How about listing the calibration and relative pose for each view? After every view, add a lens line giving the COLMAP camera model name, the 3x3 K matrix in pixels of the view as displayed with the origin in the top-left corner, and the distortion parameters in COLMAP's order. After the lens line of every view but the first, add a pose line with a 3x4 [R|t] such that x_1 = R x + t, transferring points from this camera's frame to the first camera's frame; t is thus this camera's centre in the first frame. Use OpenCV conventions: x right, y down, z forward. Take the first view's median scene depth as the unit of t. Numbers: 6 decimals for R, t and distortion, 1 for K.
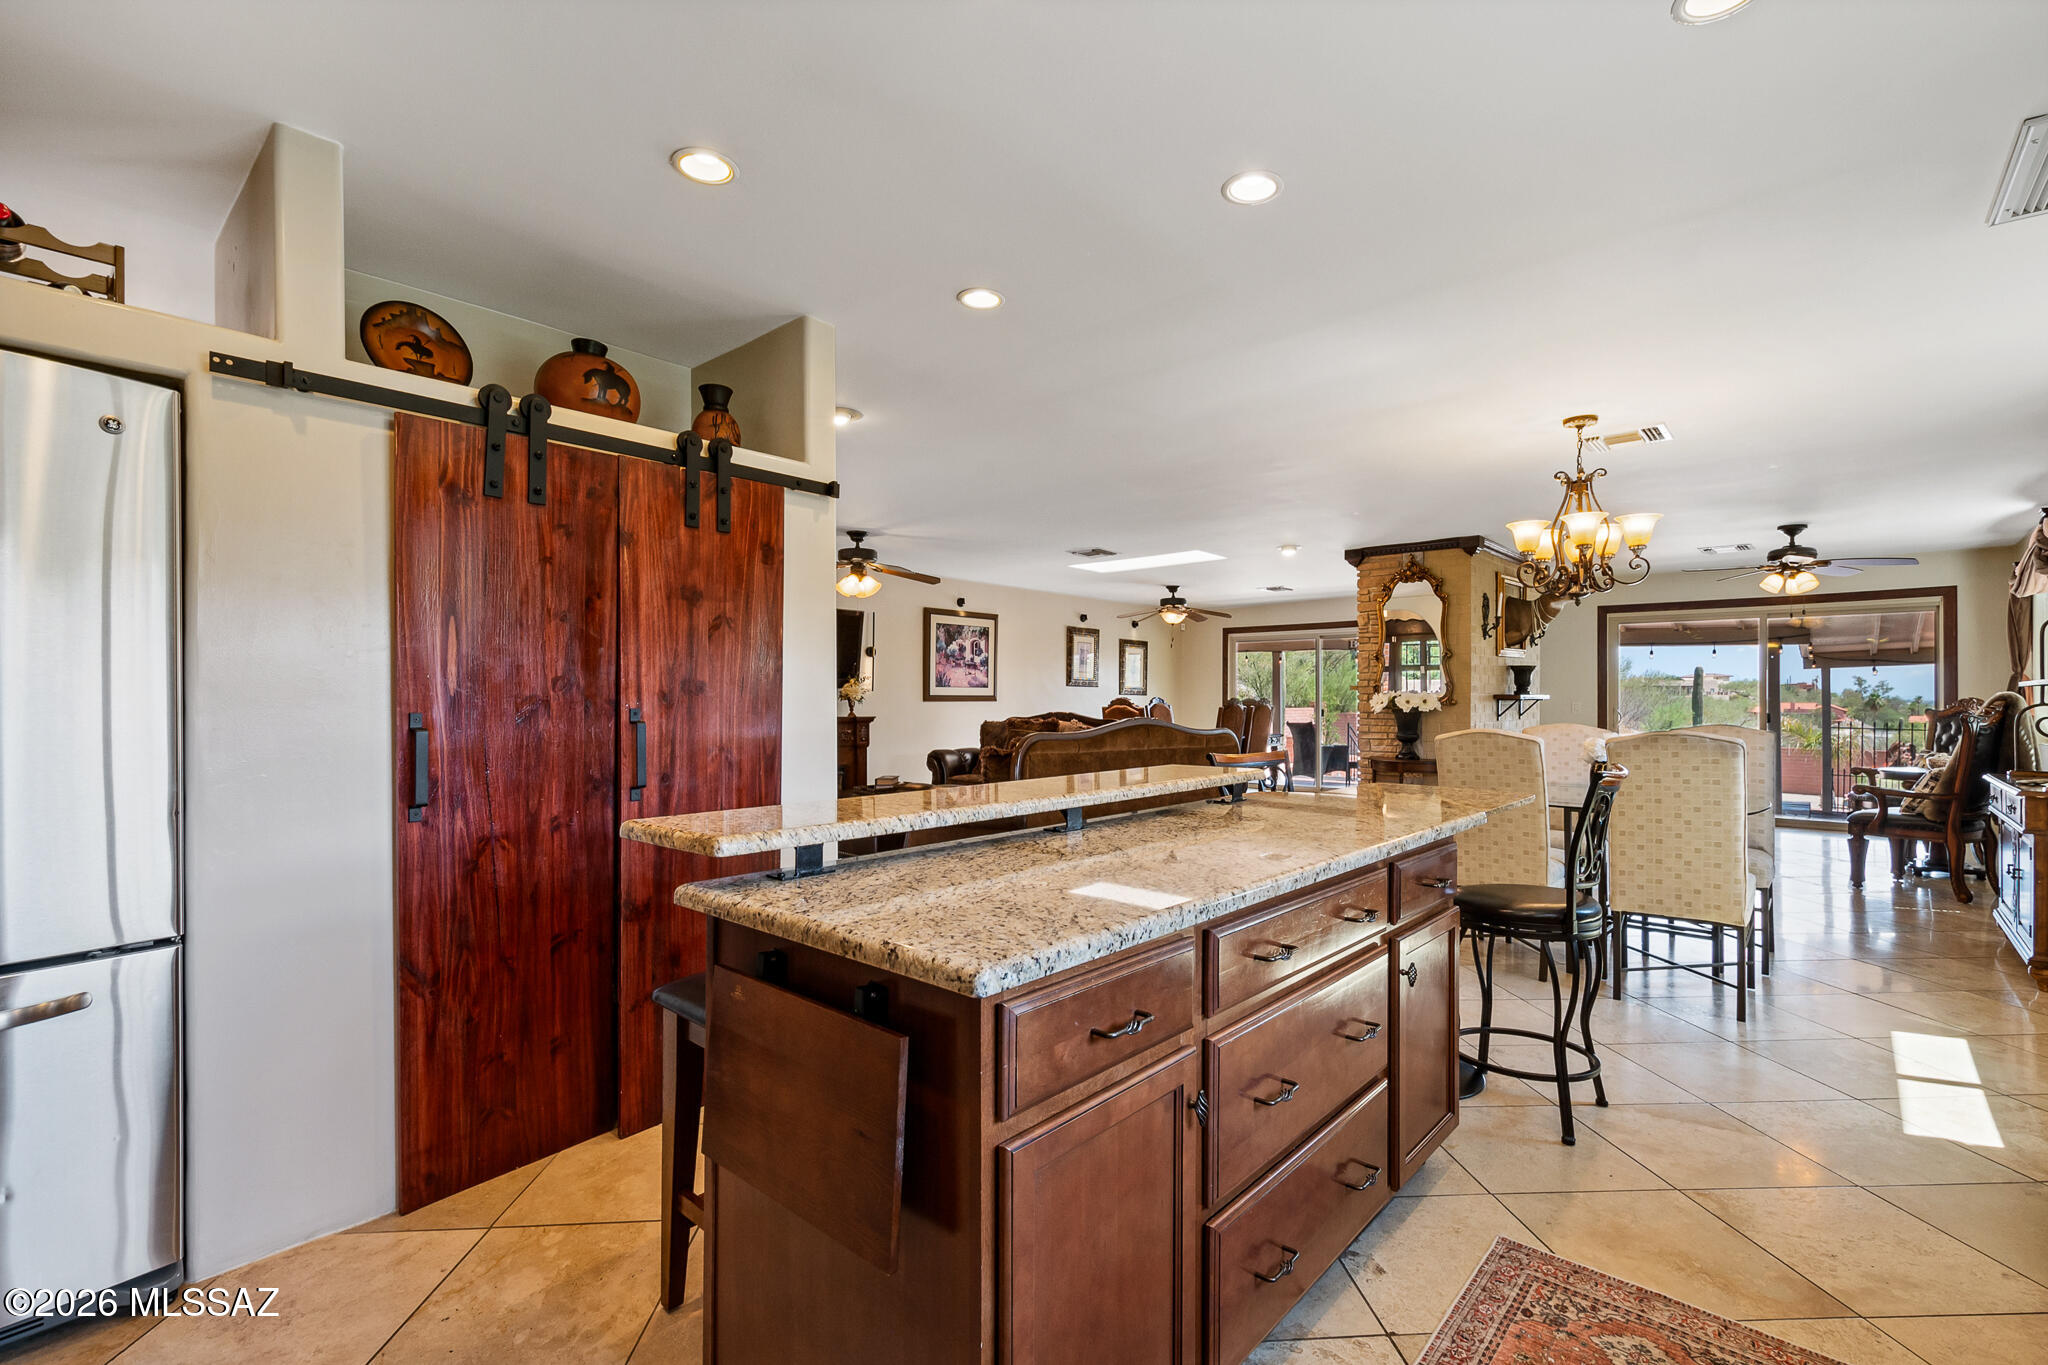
lens RADIAL K [[918.8, 0, 1027.4], [0, 918.8, 696.9], [0, 0, 1]] dist [0.013409, -0.002163]
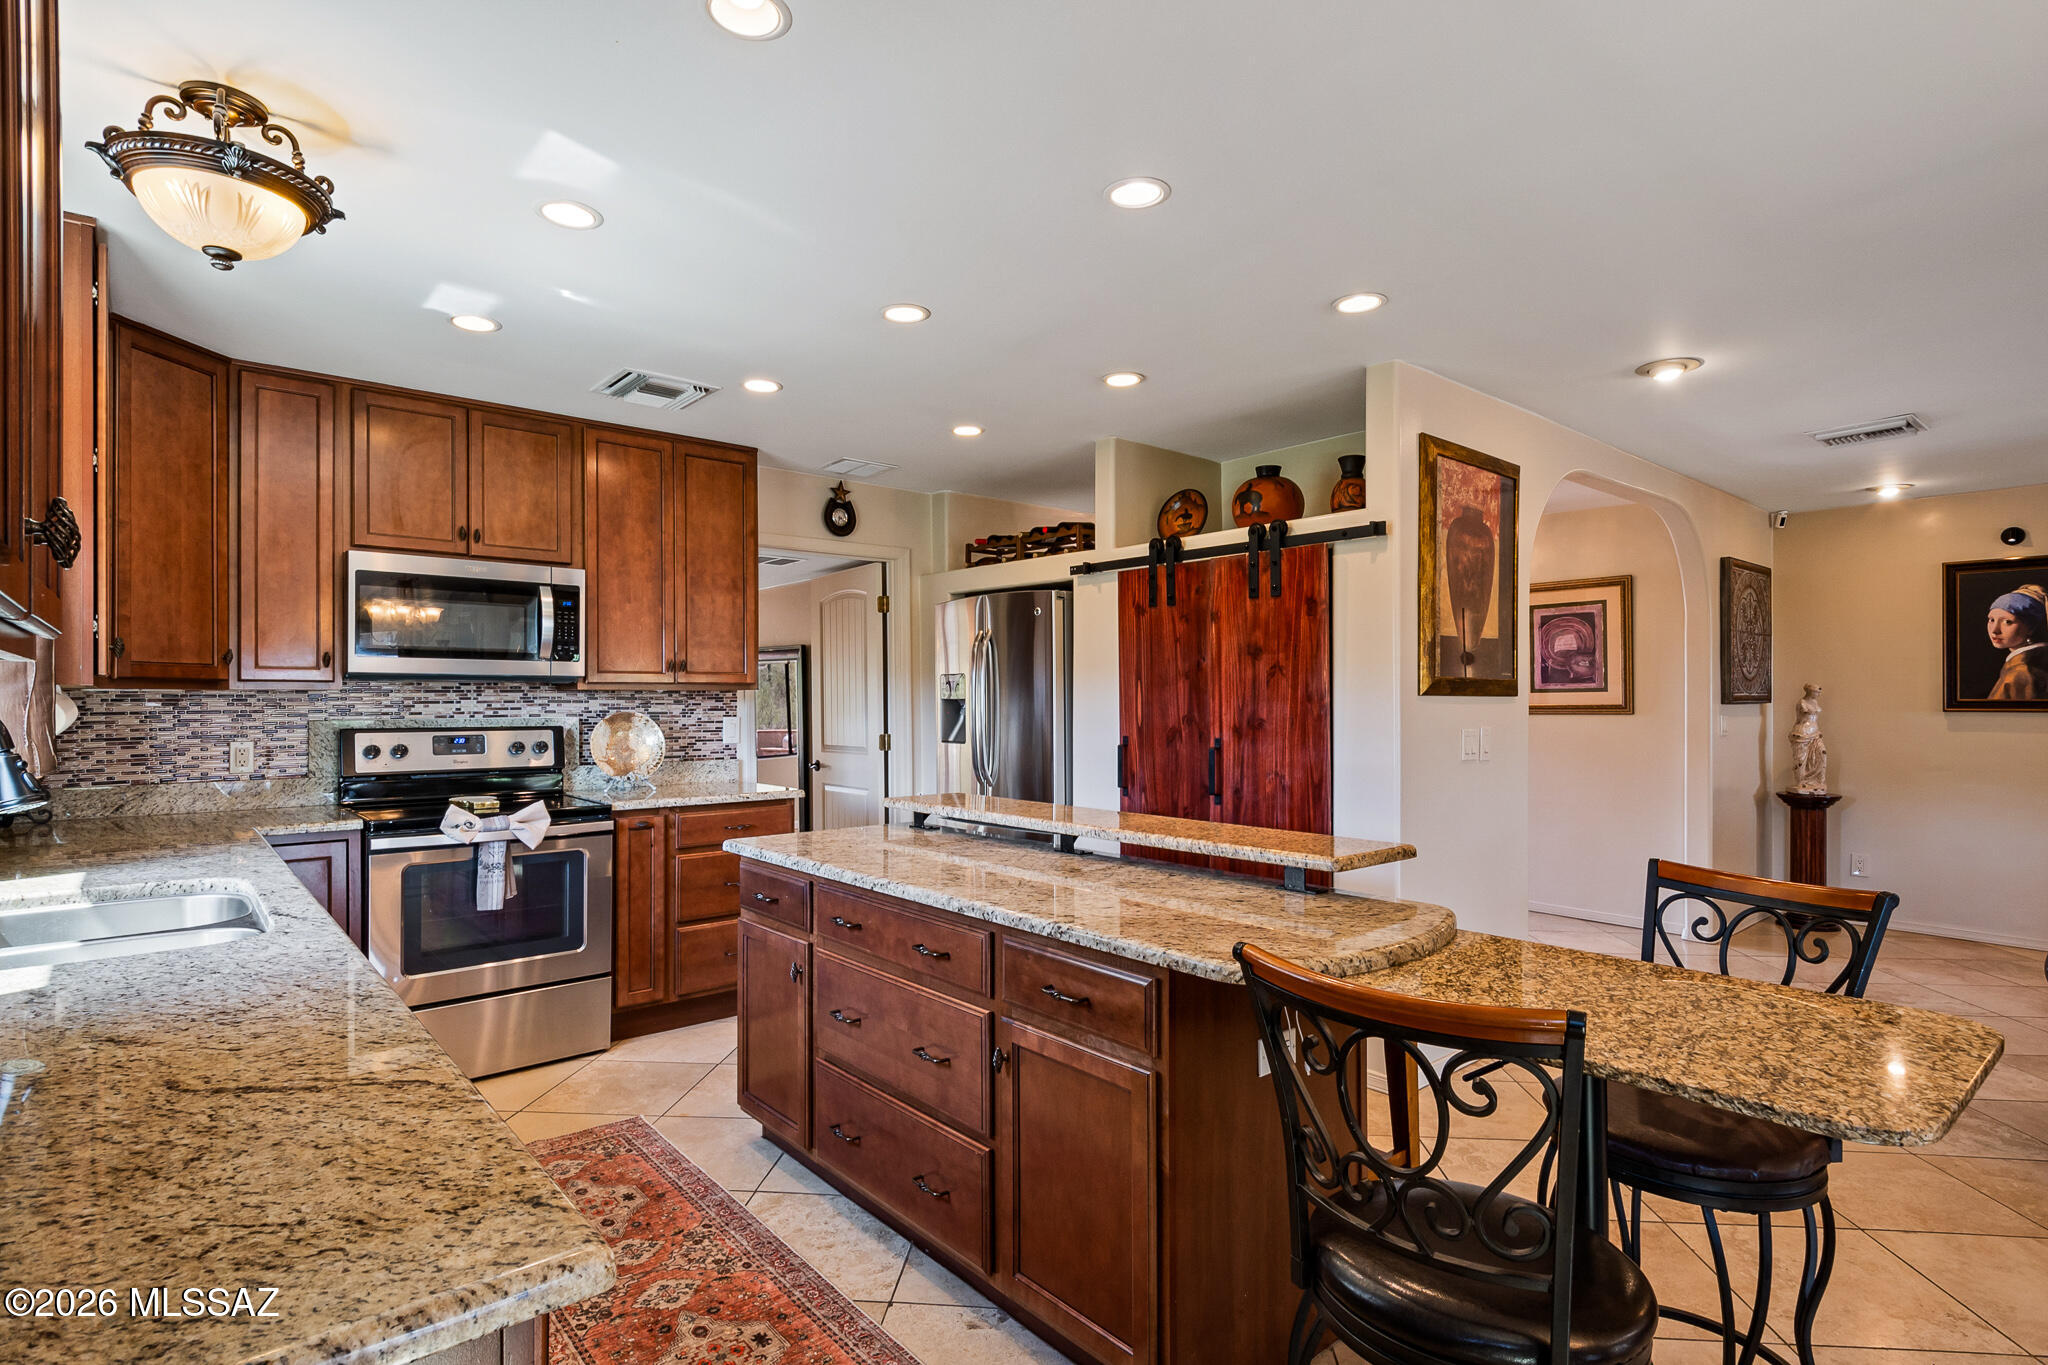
lens RADIAL K [[1012.8, 0, 1033.0], [0, 1012.8, 694.4], [0, 0, 1]] dist [0.011462, -0.005812]
pose [[-0.119731, -0.004614, -0.992796, 0.381617], [-0.000688, 0.999989, -0.004565, -0.015573], [0.992806, 0.000137, -0.119733, 0.308354]]
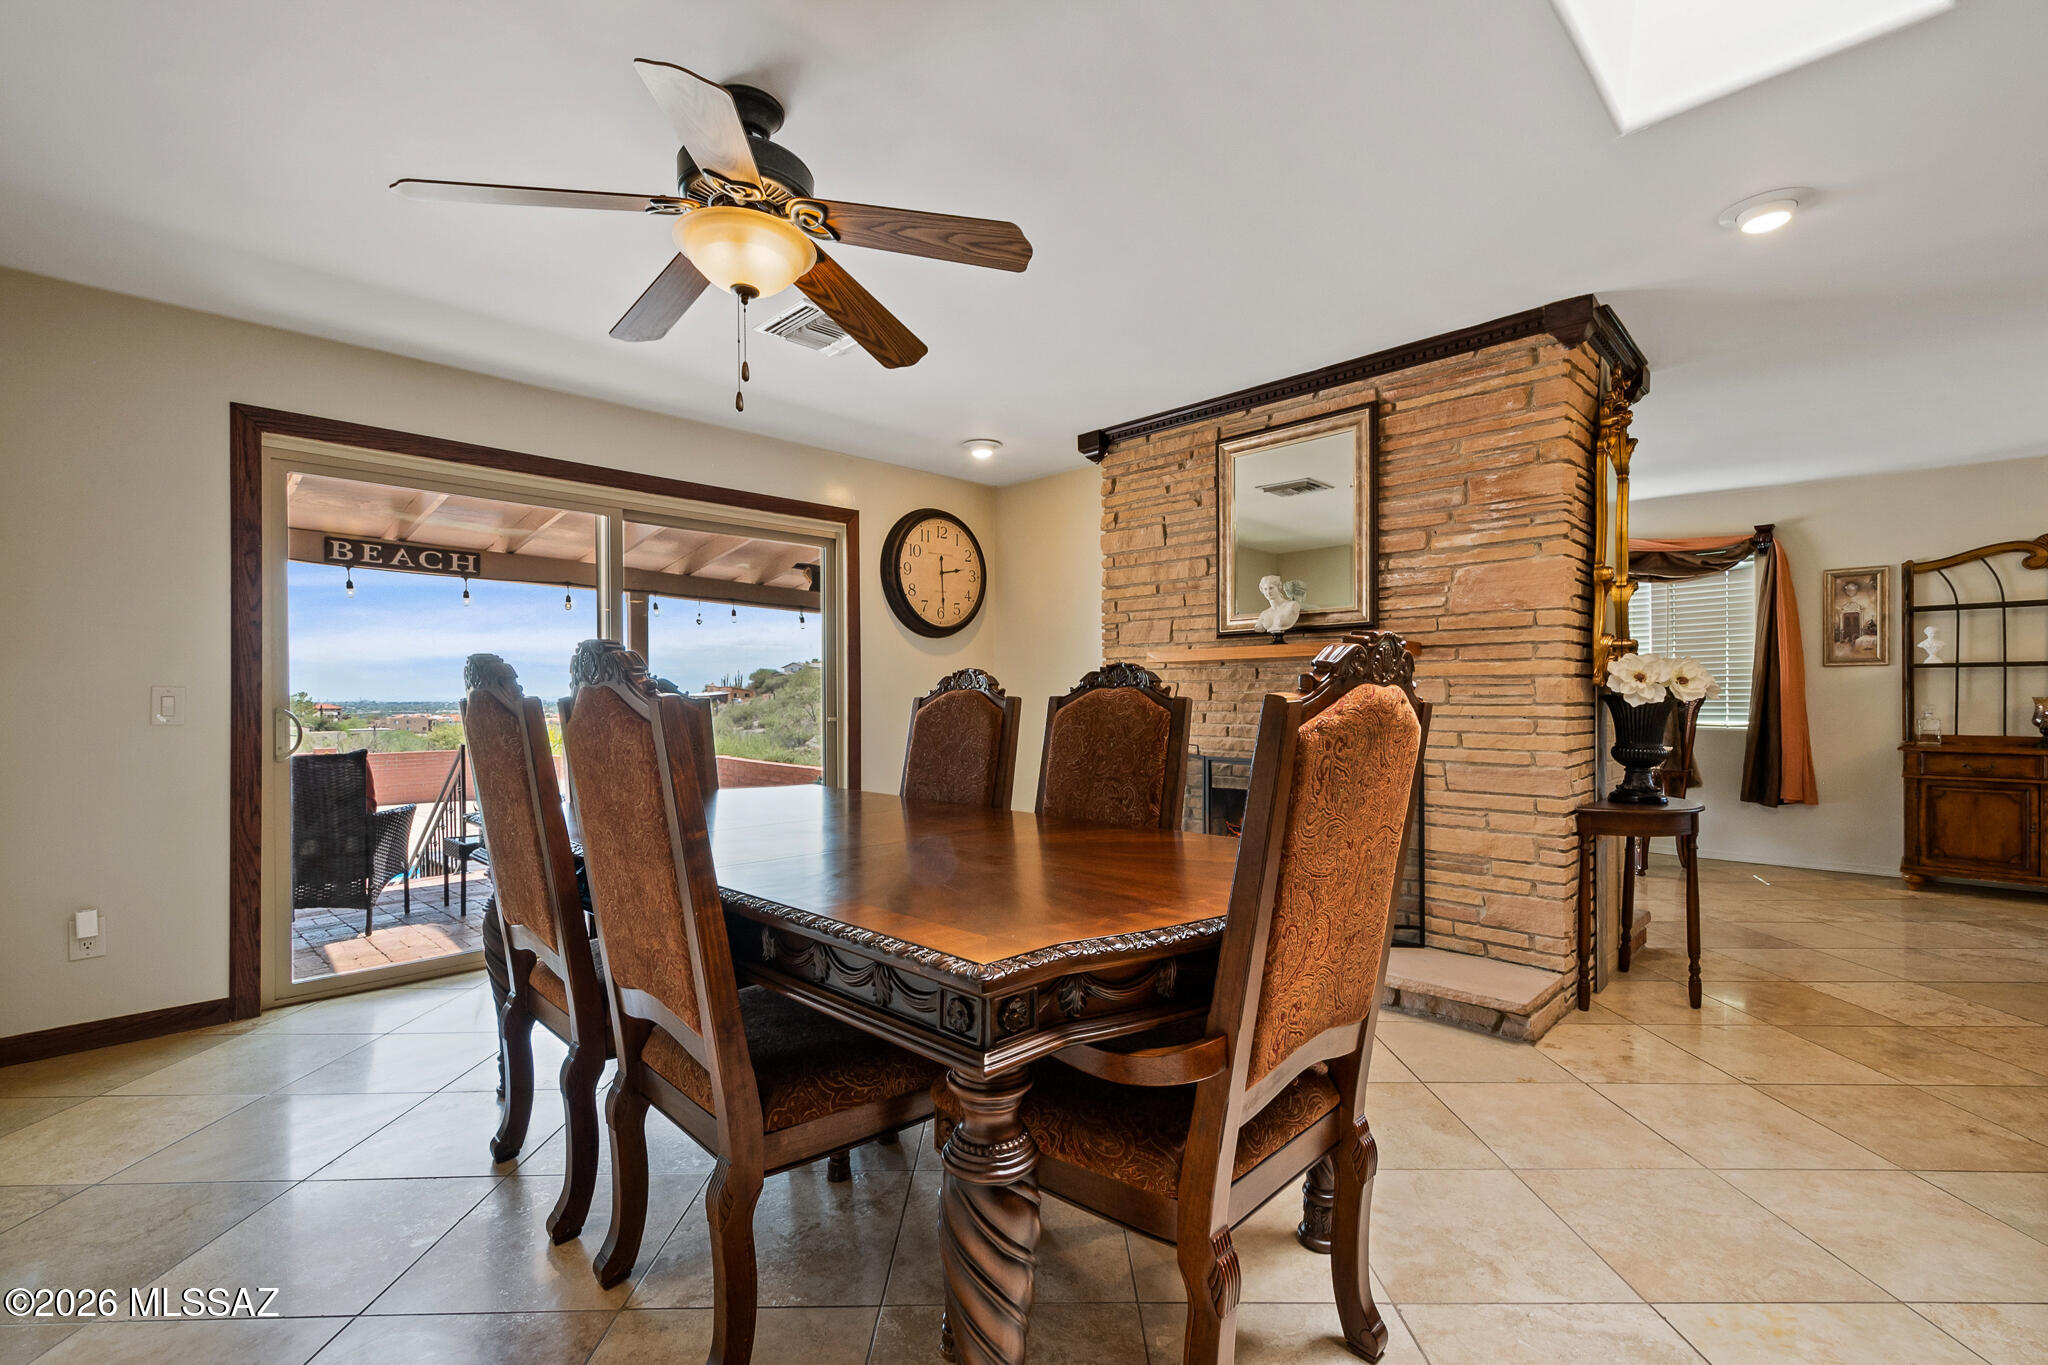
lens RADIAL K [[918.8, 0, 1013.5], [0, 918.8, 696.5], [0, 0, 1]] dist [0.013409, -0.002163]
pose [[0.039490, 0.000832, 0.999220, -0.064987], [0.001570, 0.999998, -0.000894, 0.013824], [-0.999219, 0.001604, 0.039489, 1.246392]]
